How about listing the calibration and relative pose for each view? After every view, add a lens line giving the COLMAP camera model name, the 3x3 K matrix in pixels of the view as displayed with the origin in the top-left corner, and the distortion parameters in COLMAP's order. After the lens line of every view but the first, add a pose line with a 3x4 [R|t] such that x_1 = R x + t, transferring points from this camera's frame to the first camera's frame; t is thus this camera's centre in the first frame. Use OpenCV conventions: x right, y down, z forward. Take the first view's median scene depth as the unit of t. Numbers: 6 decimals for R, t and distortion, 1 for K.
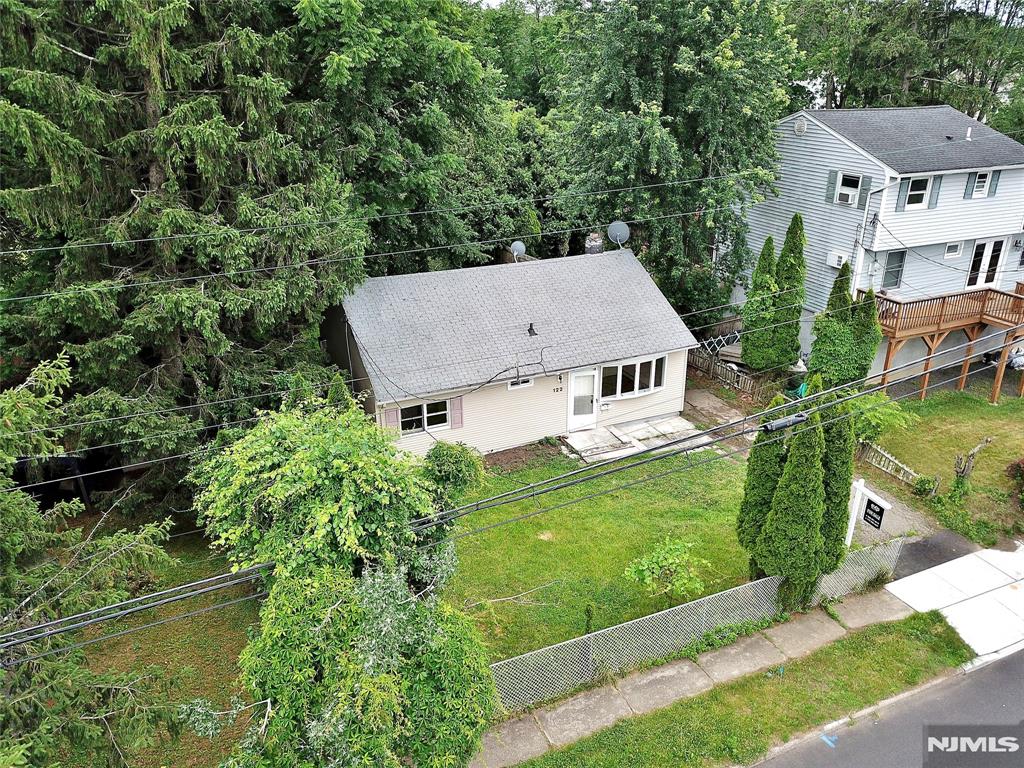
lens RADIAL K [[777.5, 0, 510.5], [0, 777.5, 383.9], [0, 0, 1]] dist [0.095775, -0.000441]
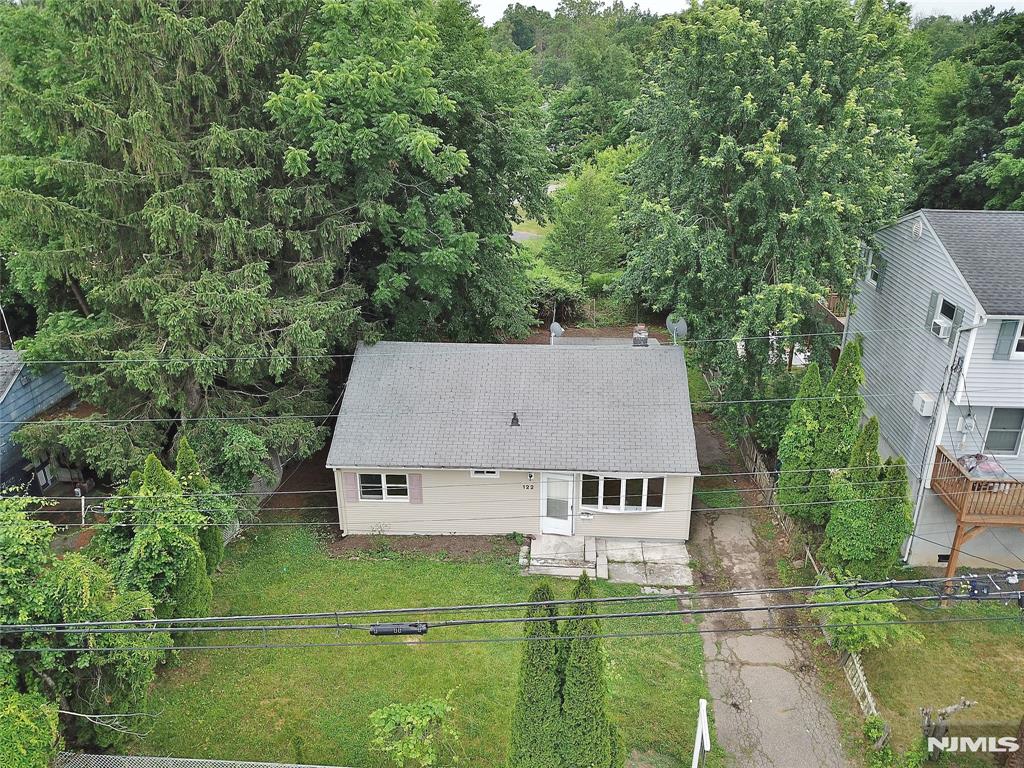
lens RADIAL K [[777.5, 0, 513.8], [0, 777.5, 388.6], [0, 0, 1]] dist [0.095775, -0.000441]
pose [[0.891791, 0.177854, -0.416024, 0.410481], [-0.177220, 0.983338, 0.040497, -0.143259], [0.416295, 0.037612, 0.908451, 0.124499]]
